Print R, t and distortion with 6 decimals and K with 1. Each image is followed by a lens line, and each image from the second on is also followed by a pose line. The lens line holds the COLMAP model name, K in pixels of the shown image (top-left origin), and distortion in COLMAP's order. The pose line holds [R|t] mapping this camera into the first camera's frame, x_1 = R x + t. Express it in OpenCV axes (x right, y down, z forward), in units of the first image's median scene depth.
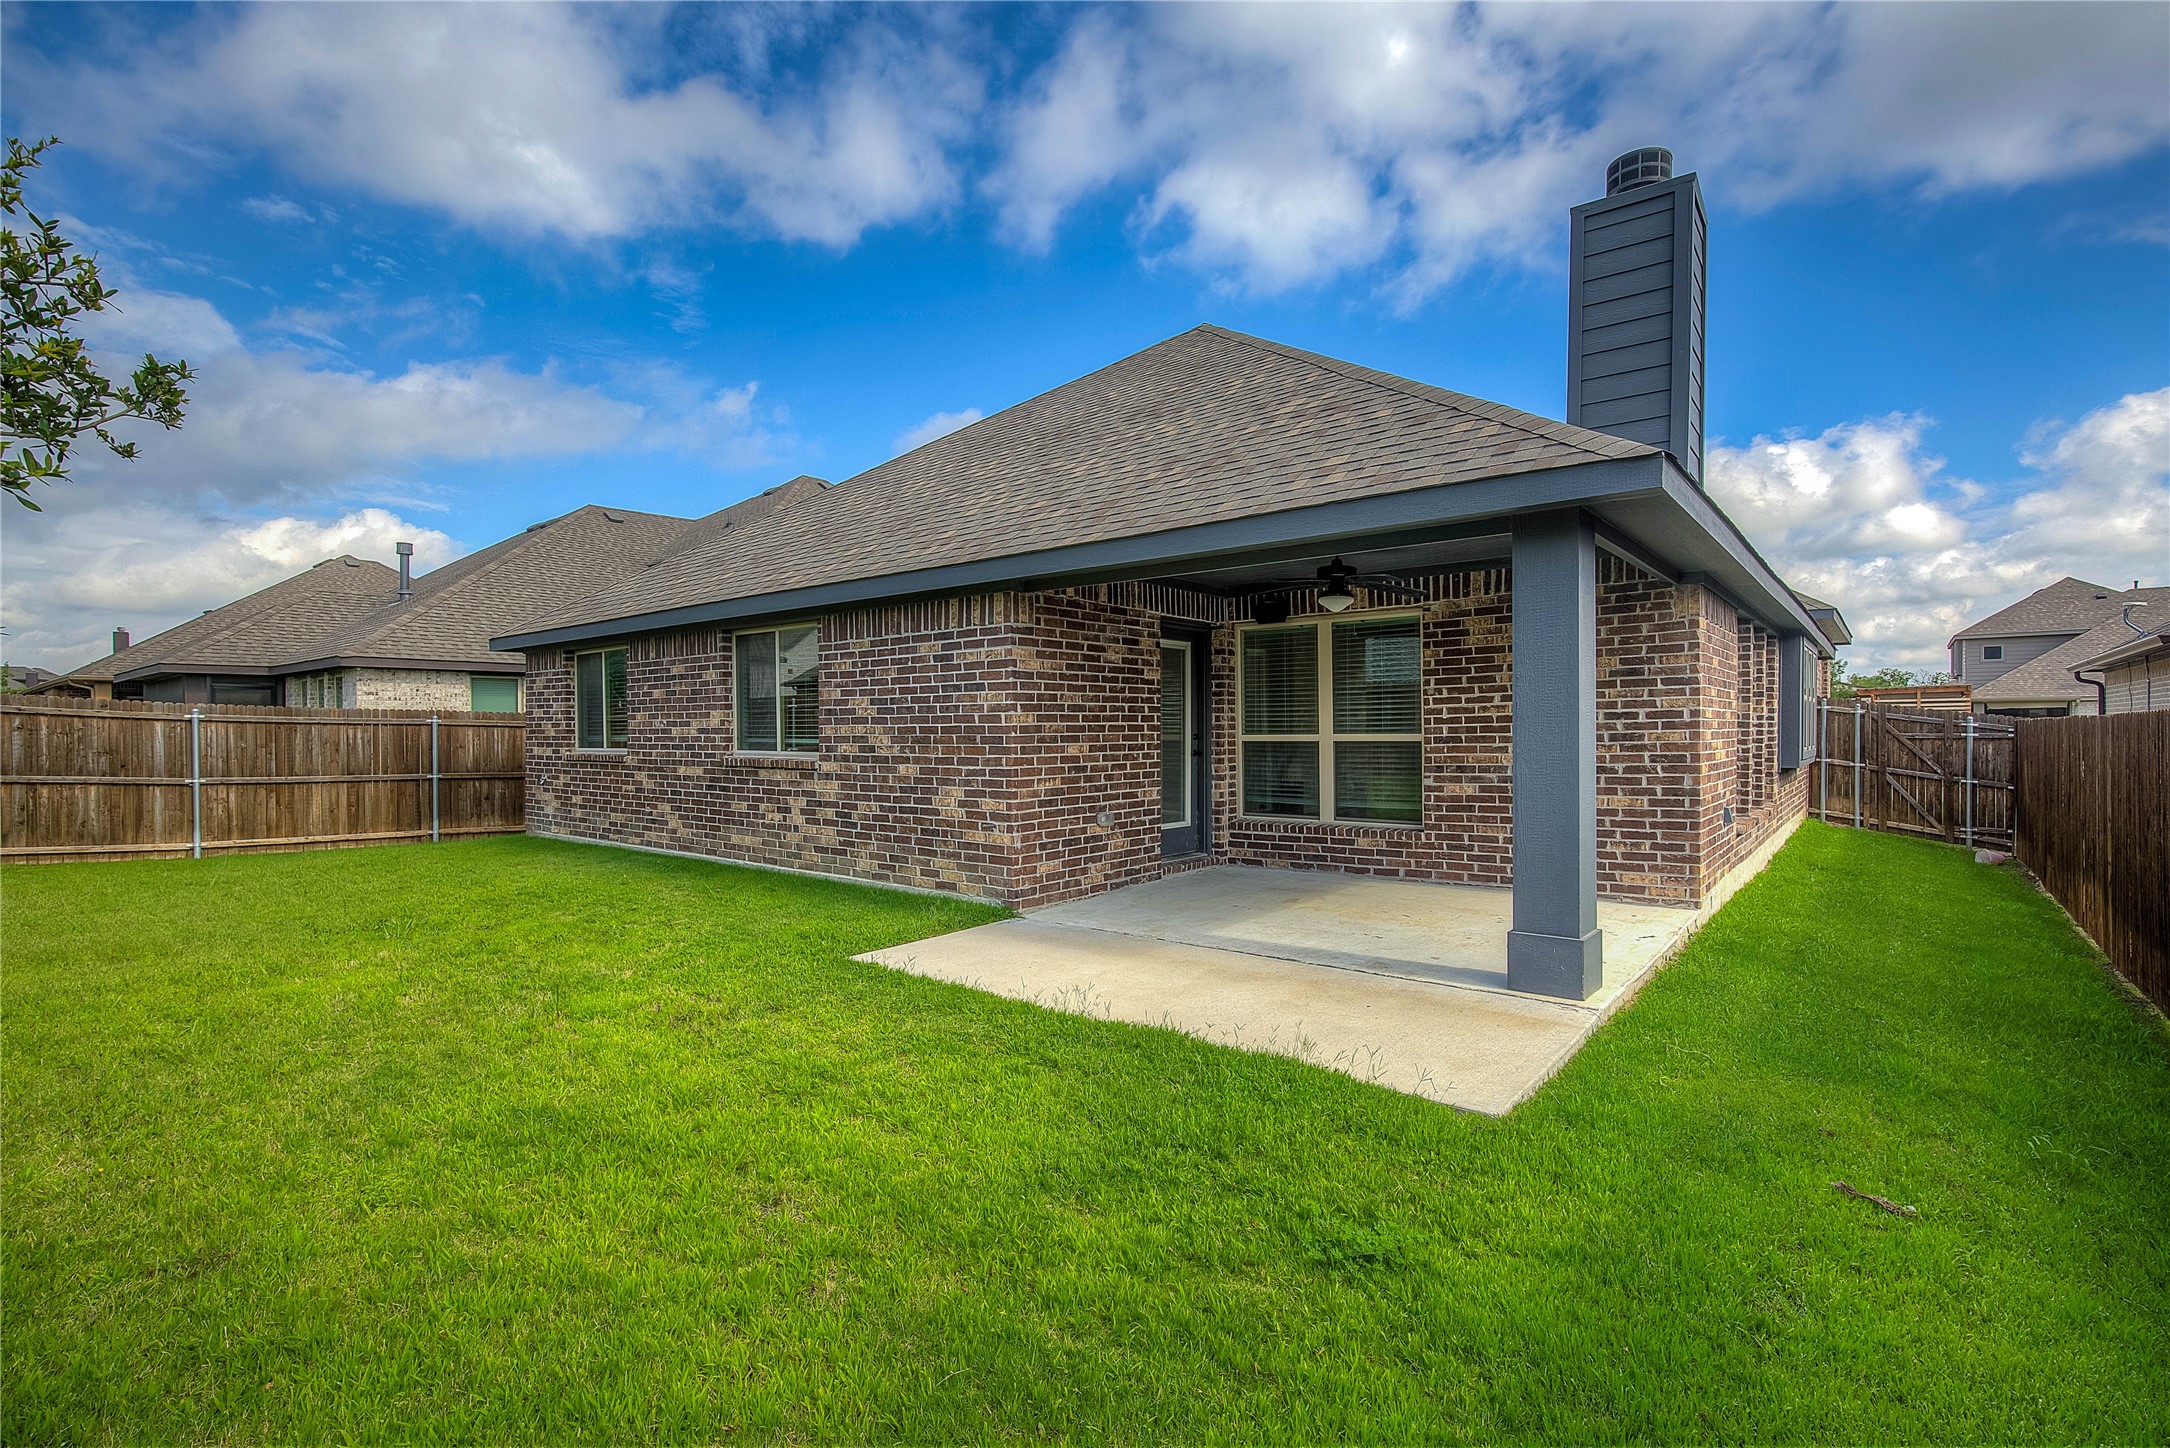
lens RADIAL K [[992.8, 0, 1099.0], [0, 992.8, 730.6], [0, 0, 1]] dist [0.002963, 0.001478]
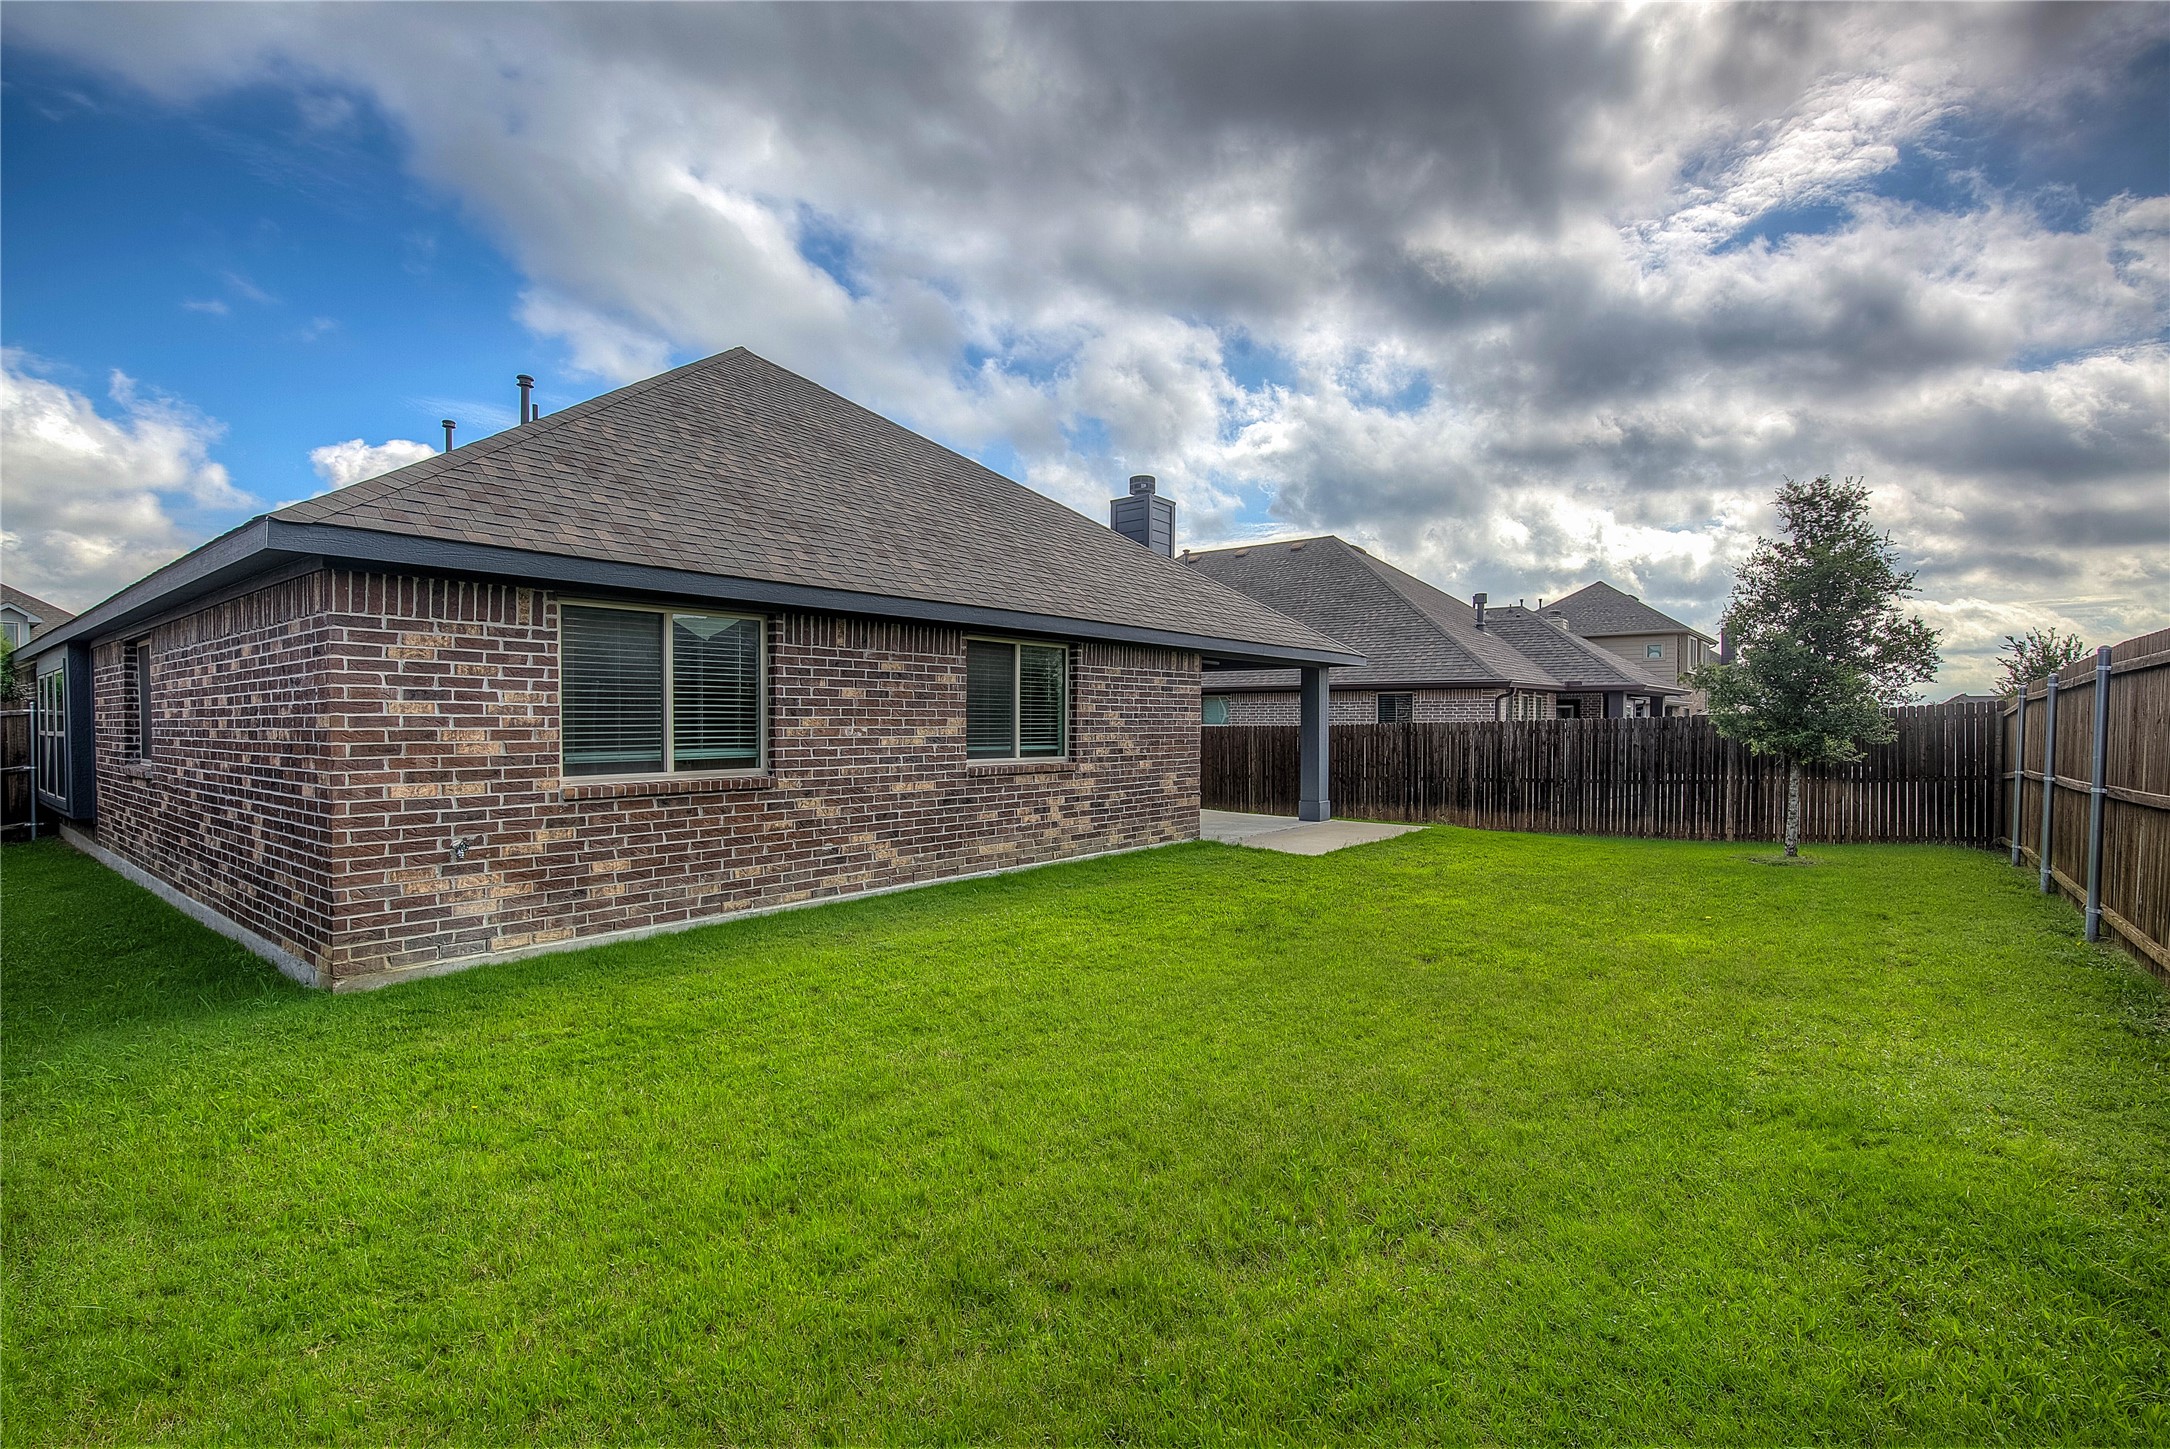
lens RADIAL K [[981.1, 0, 1099.1], [0, 981.1, 734.0], [0, 0, 1]] dist [-0.002828, 0.000808]
pose [[-0.009860, -0.005787, 0.999935, -1.459870], [0.001634, 0.999982, 0.005803, -0.011333], [-0.999950, 0.001692, -0.009850, 0.984092]]
